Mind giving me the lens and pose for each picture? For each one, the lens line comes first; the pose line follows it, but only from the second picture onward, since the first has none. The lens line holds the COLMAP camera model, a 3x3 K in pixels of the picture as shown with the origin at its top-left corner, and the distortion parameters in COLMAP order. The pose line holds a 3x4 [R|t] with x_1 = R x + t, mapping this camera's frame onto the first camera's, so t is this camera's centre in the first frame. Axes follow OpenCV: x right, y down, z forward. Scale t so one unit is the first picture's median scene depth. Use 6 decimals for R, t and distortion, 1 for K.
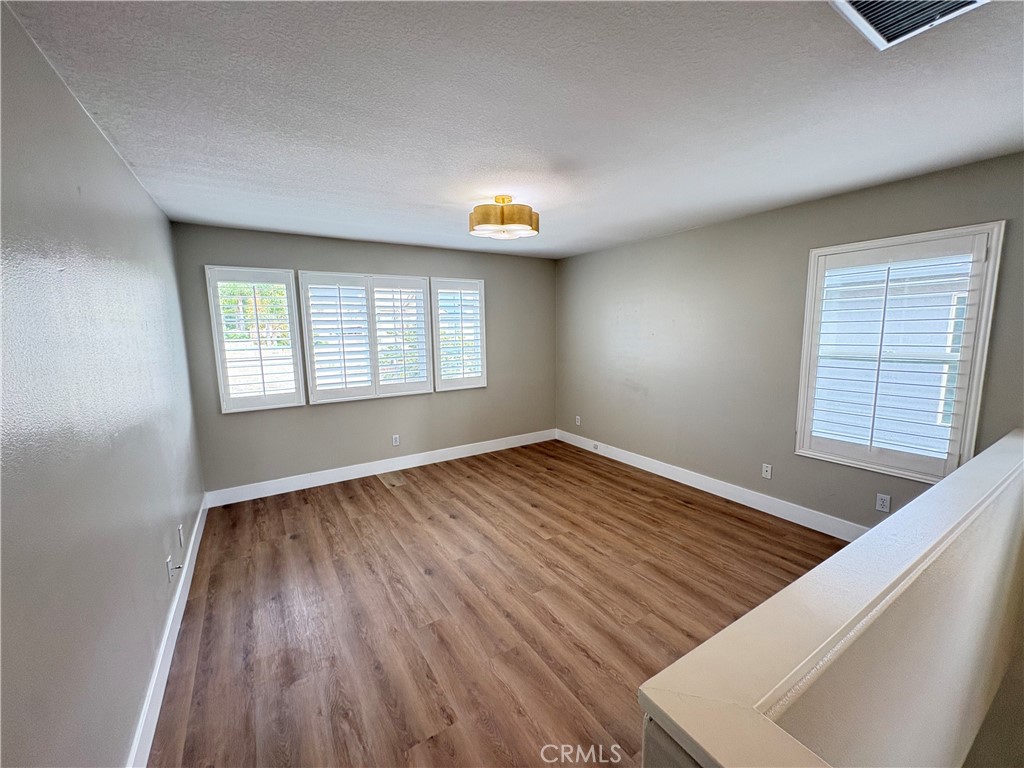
lens RADIAL K [[408.3, 0, 516.1], [0, 408.3, 386.9], [0, 0, 1]] dist [0.001223, 0.000311]
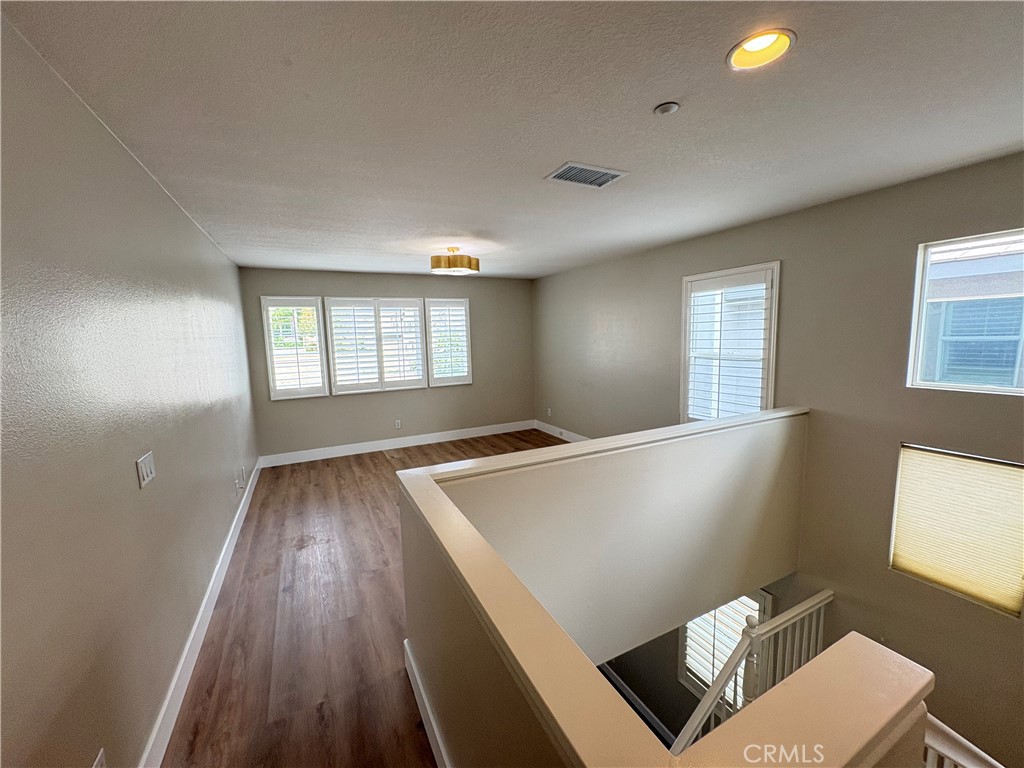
lens RADIAL K [[408.3, 0, 514.7], [0, 408.3, 386.8], [0, 0, 1]] dist [0.001223, 0.000311]
pose [[0.995039, 0.001587, -0.099468, 0.253263], [-0.002880, 0.999913, -0.012857, 0.034455], [0.099439, 0.013079, 0.994958, -0.313937]]
